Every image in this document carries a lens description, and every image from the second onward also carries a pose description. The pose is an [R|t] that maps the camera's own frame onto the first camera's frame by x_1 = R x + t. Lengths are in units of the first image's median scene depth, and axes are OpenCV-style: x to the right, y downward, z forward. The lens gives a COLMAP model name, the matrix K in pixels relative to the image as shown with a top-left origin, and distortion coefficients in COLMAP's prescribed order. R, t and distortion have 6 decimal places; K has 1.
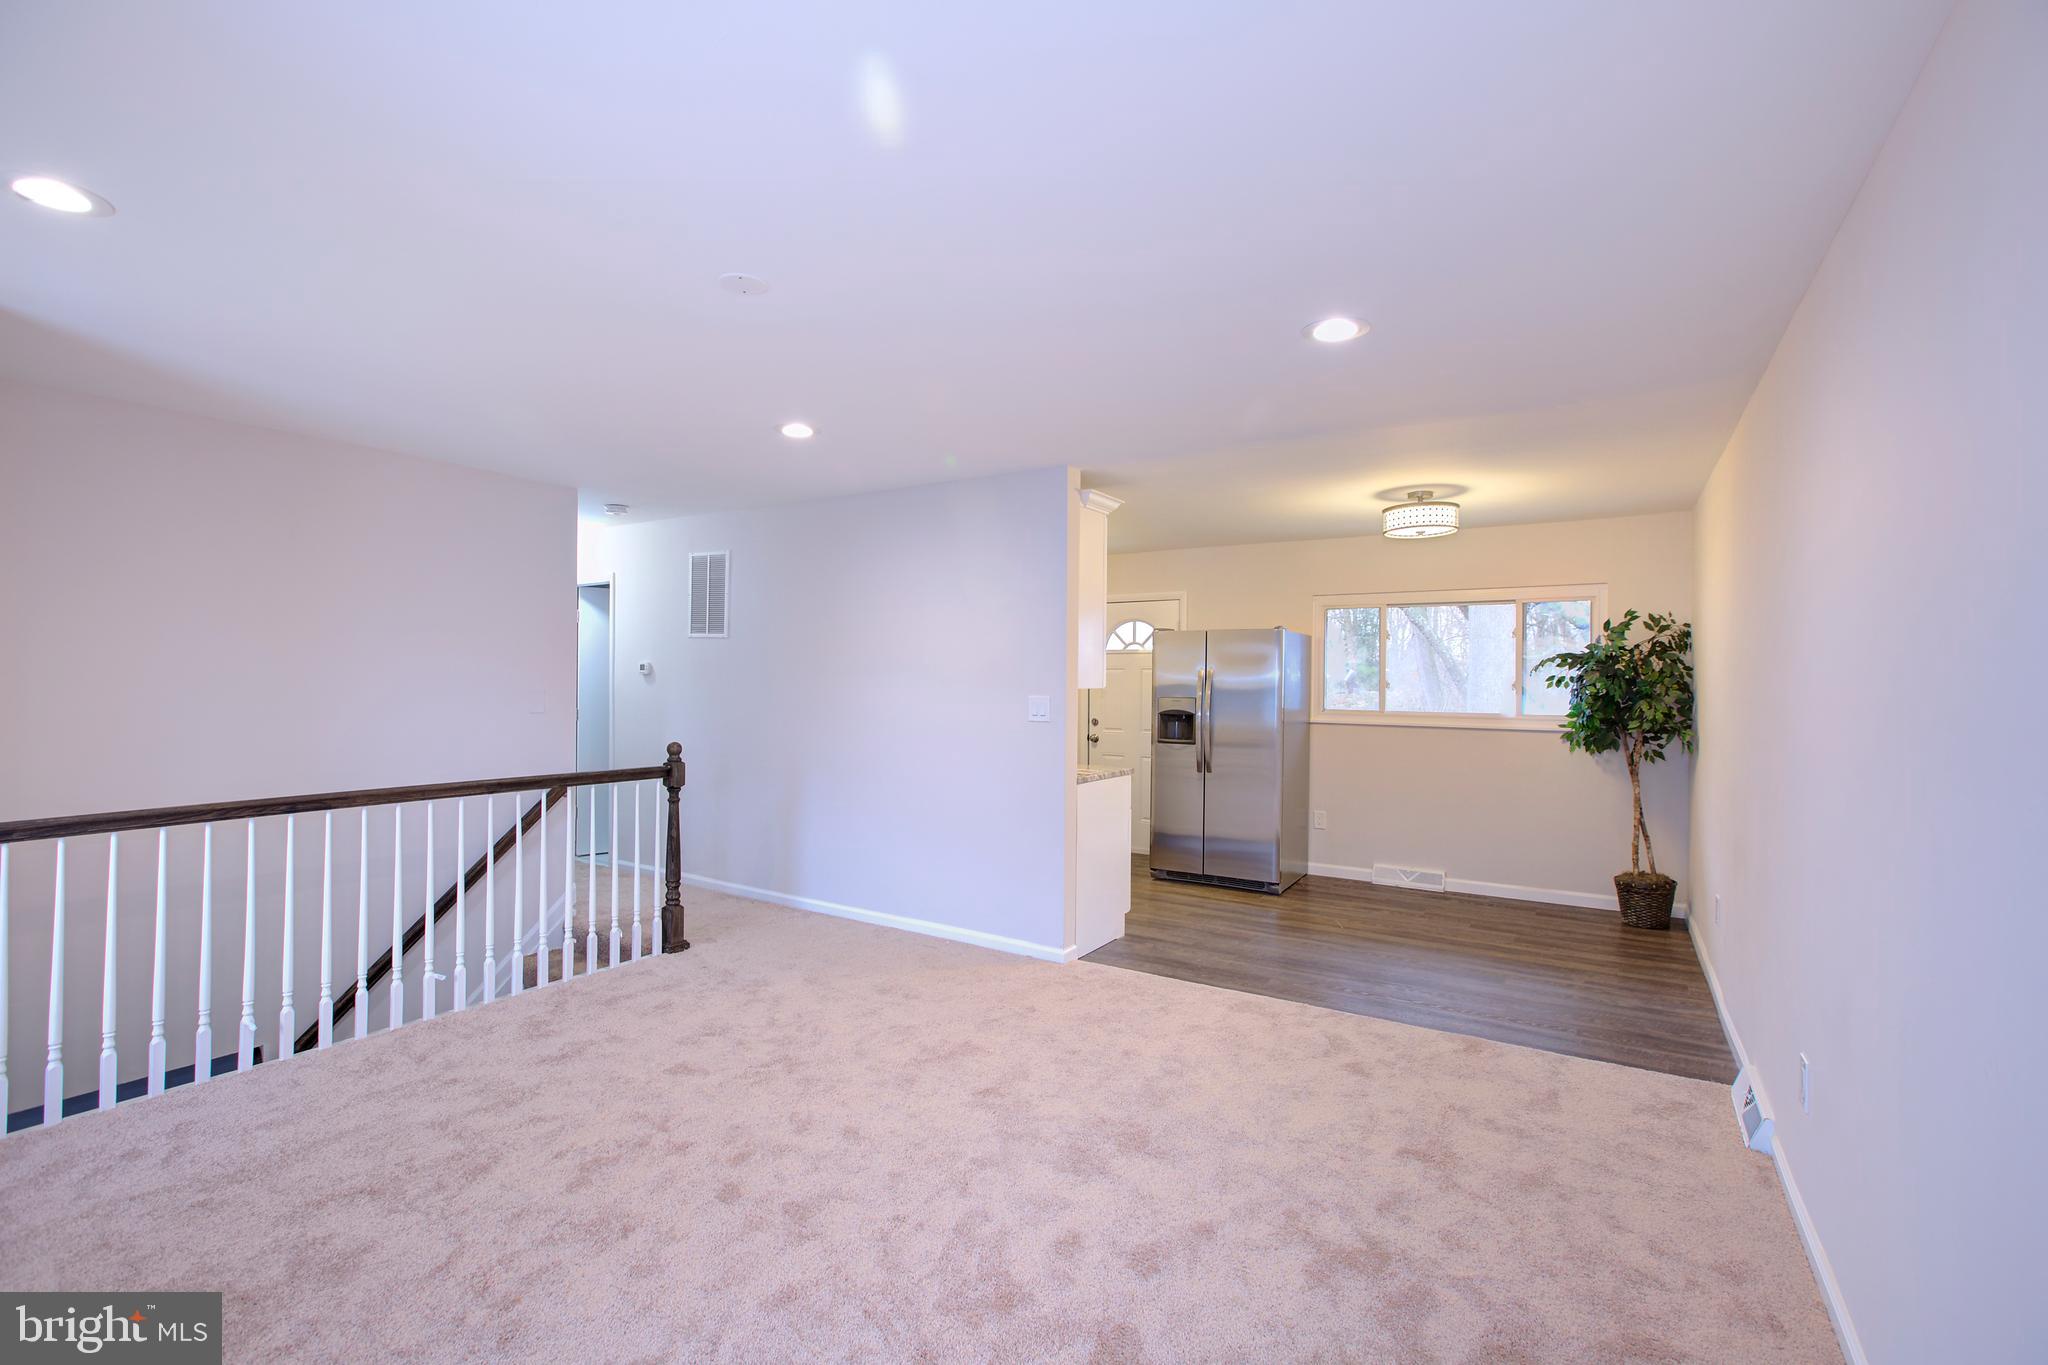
lens RADIAL K [[910.5, 0, 1030.4], [0, 910.5, 686.3], [0, 0, 1]] dist [-0.009363, 0.002790]
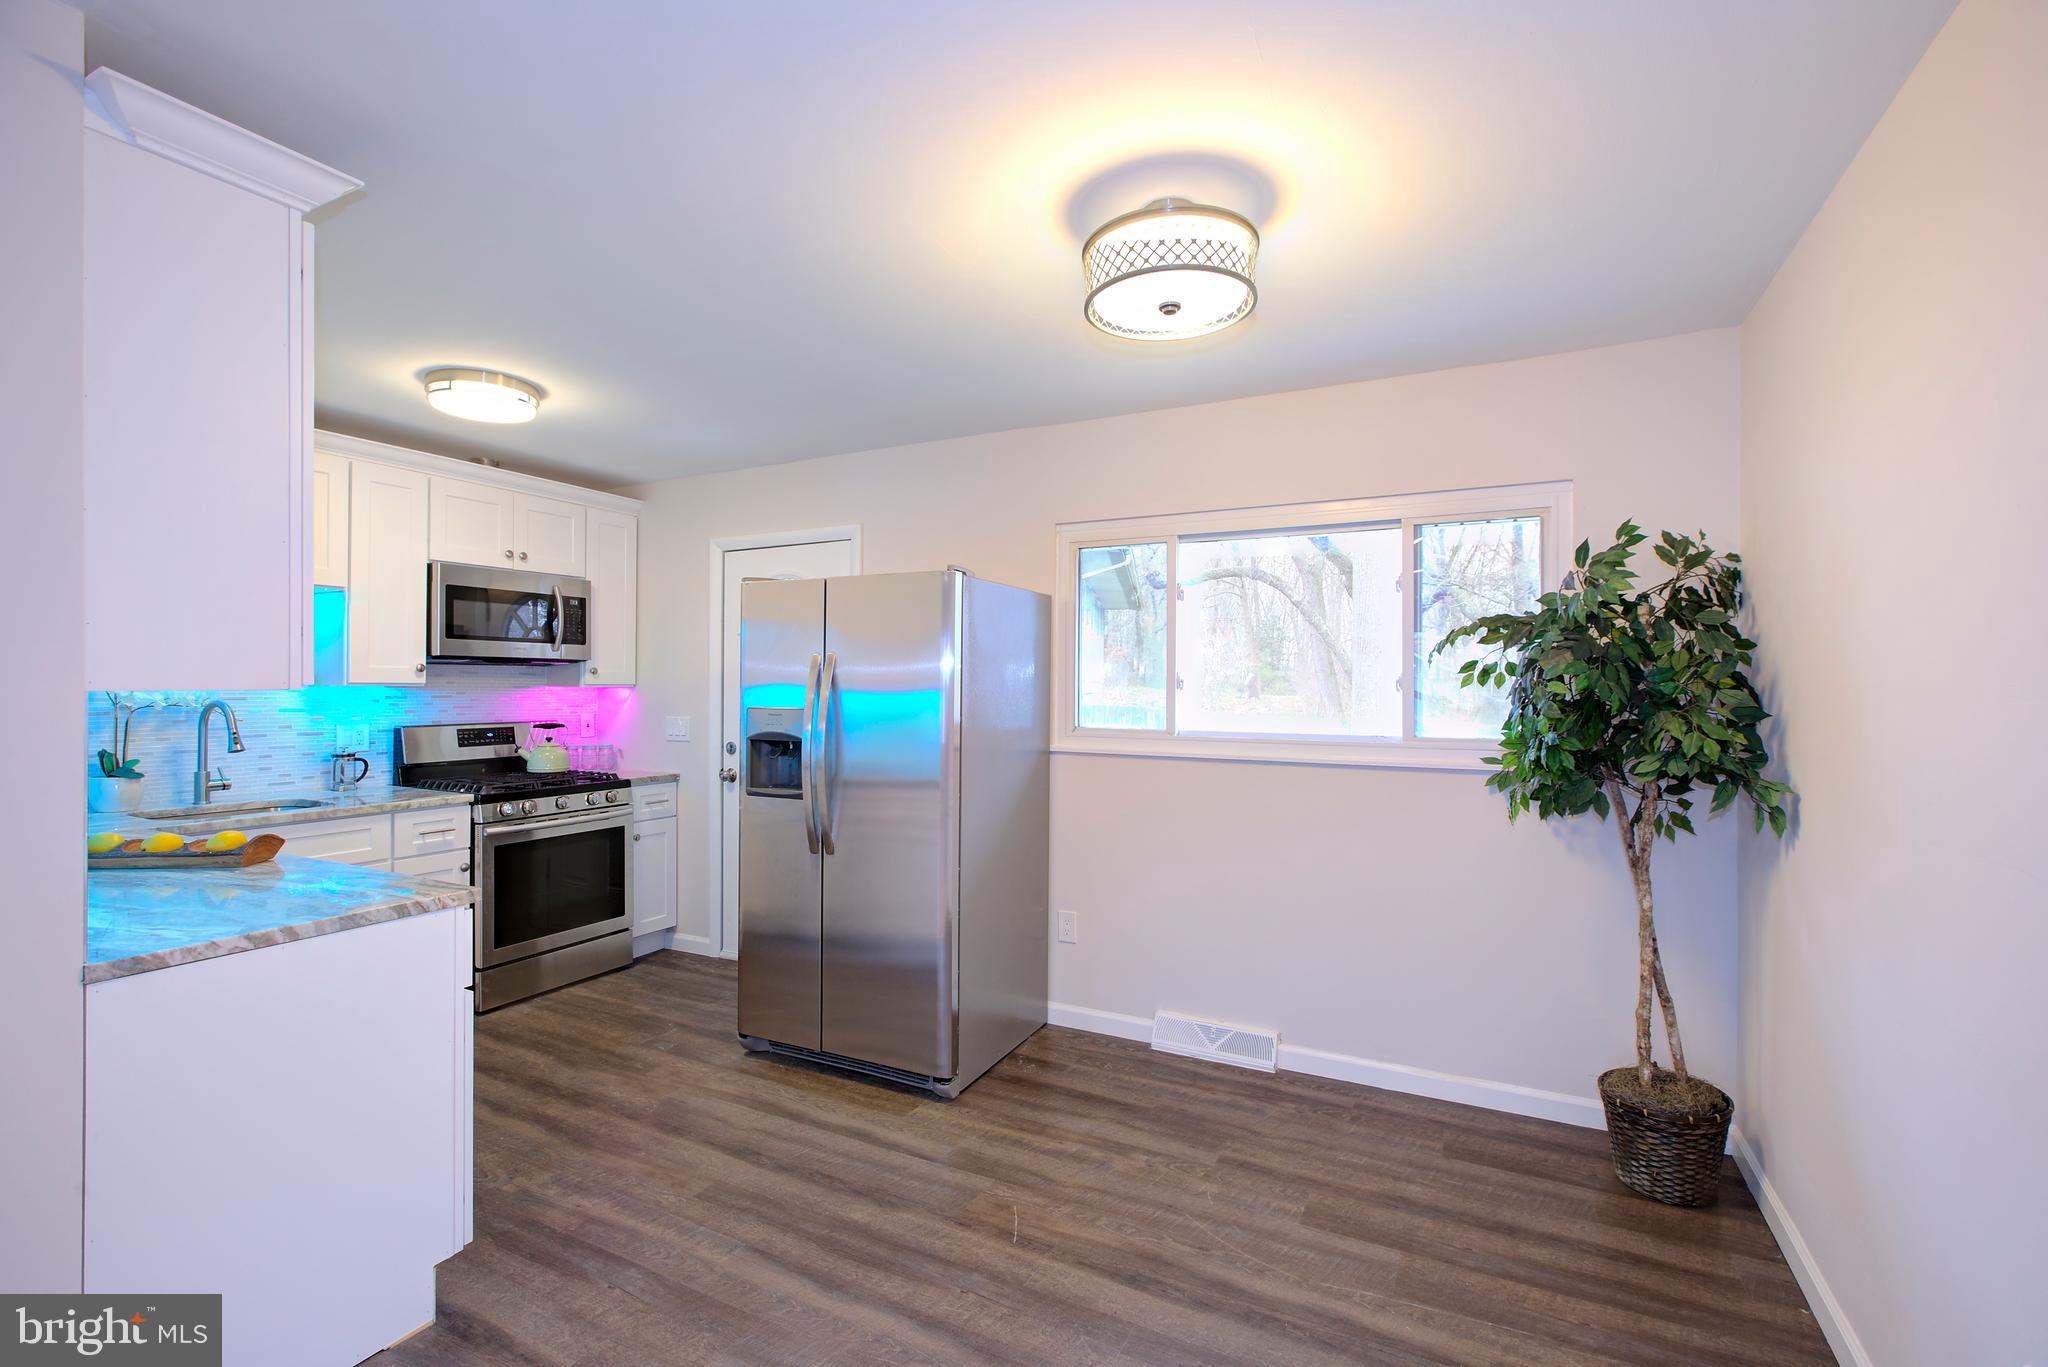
lens RADIAL K [[910.5, 0, 1026.0], [0, 910.5, 681.8], [0, 0, 1]] dist [-0.009363, 0.002790]
pose [[0.996317, -0.002595, 0.085701, 0.300511], [0.003517, 0.999938, -0.010605, 0.003787], [-0.085669, 0.010867, 0.996264, 0.545210]]
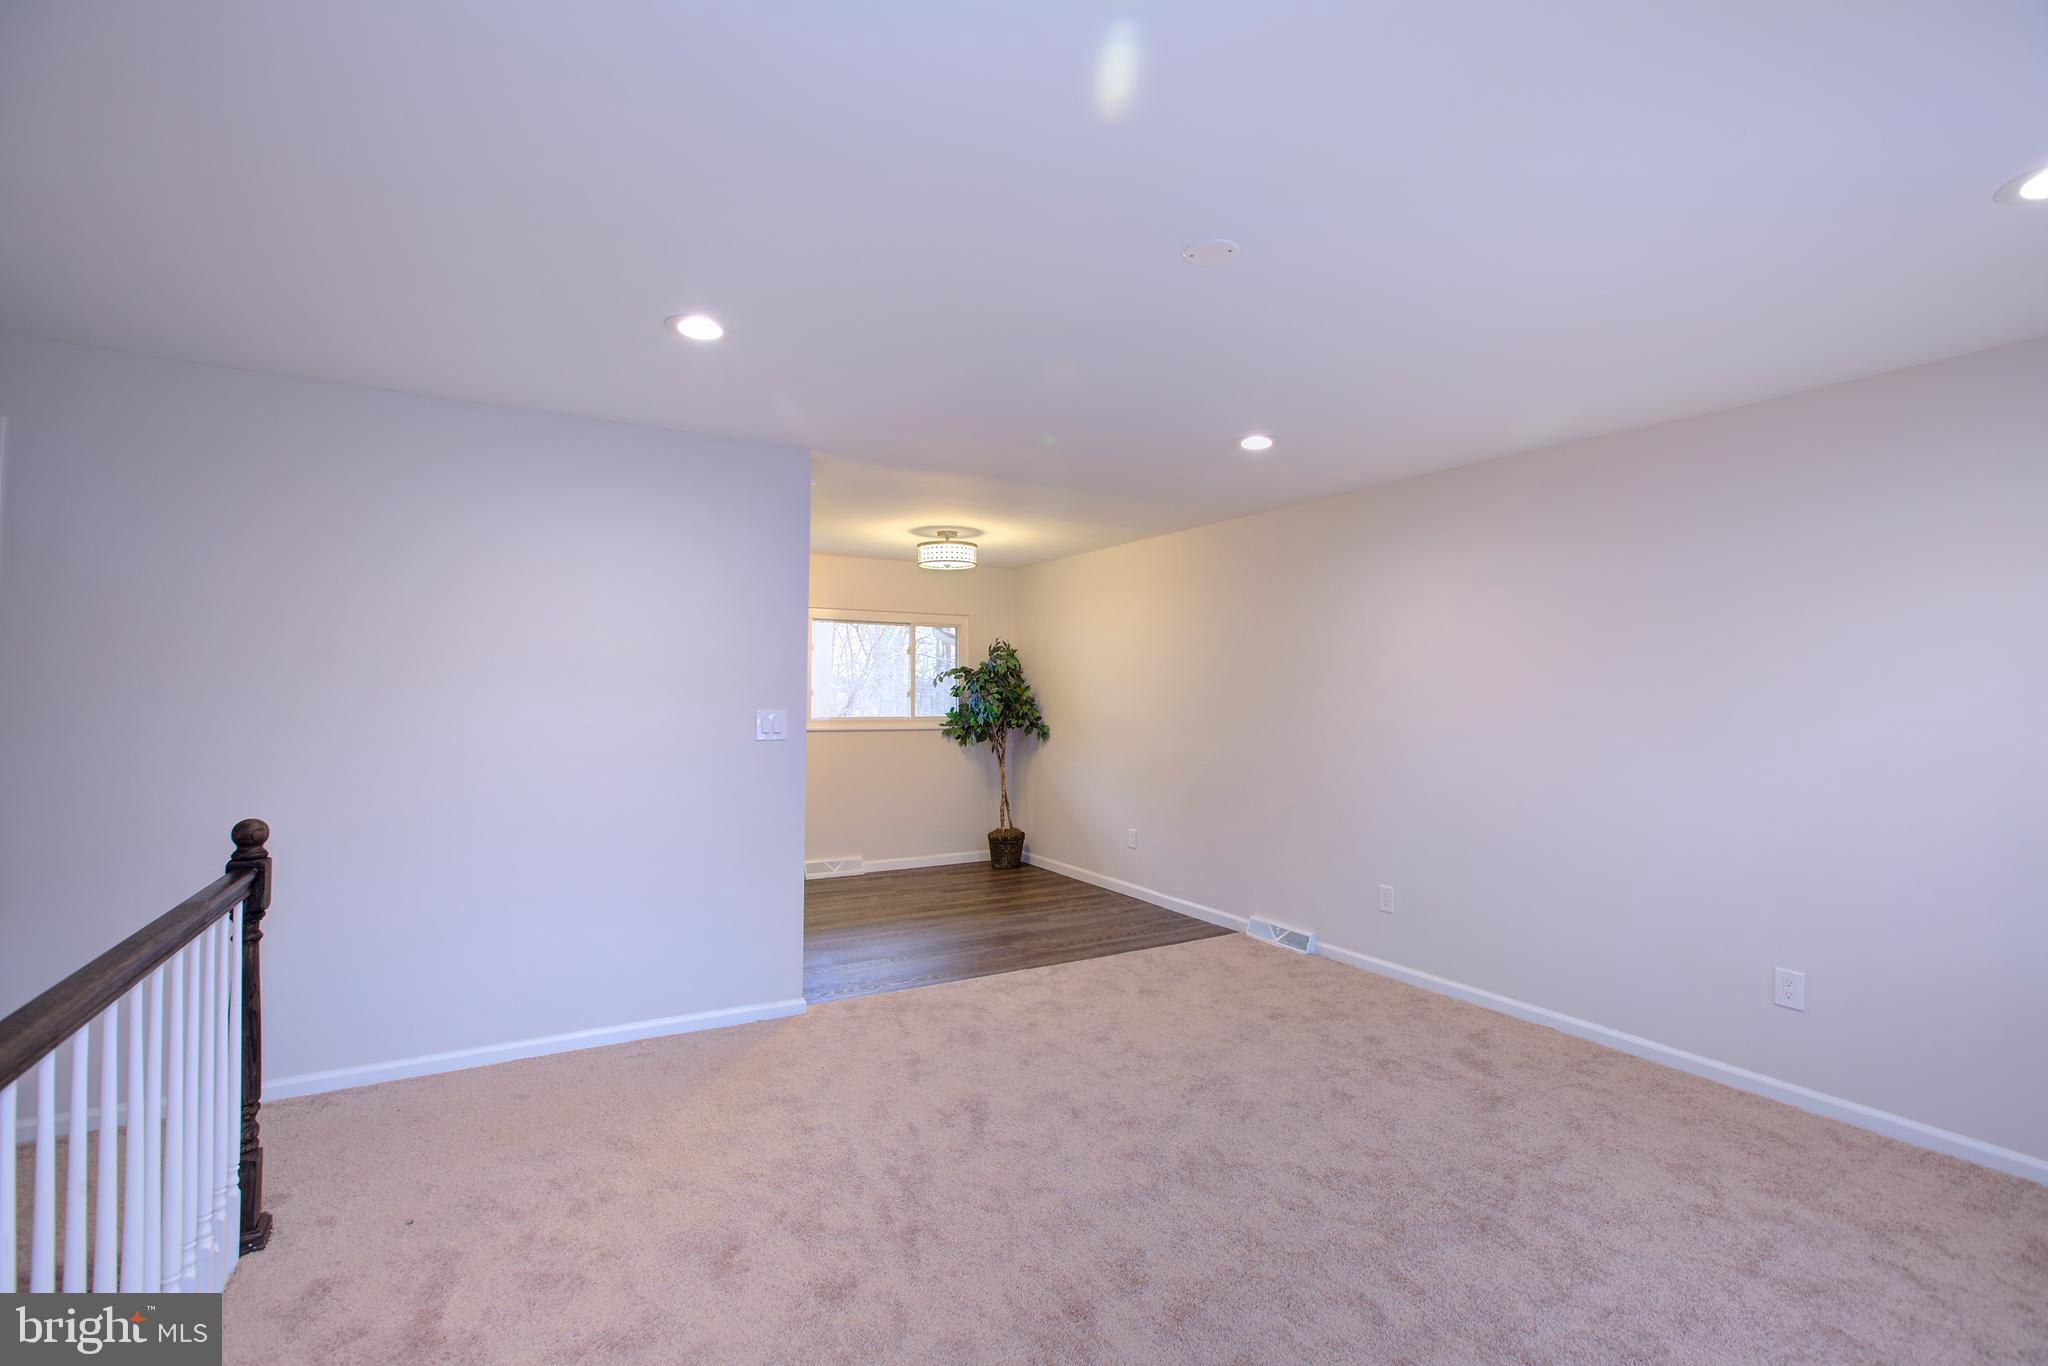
lens RADIAL K [[910.5, 0, 1025.8], [0, 910.5, 671.2], [0, 0, 1]] dist [-0.009363, 0.002790]
pose [[0.464857, 0.014549, 0.885266, -0.526629], [0.001653, 0.999849, -0.017299, -0.009453], [-0.885384, 0.009505, 0.464763, 0.324259]]
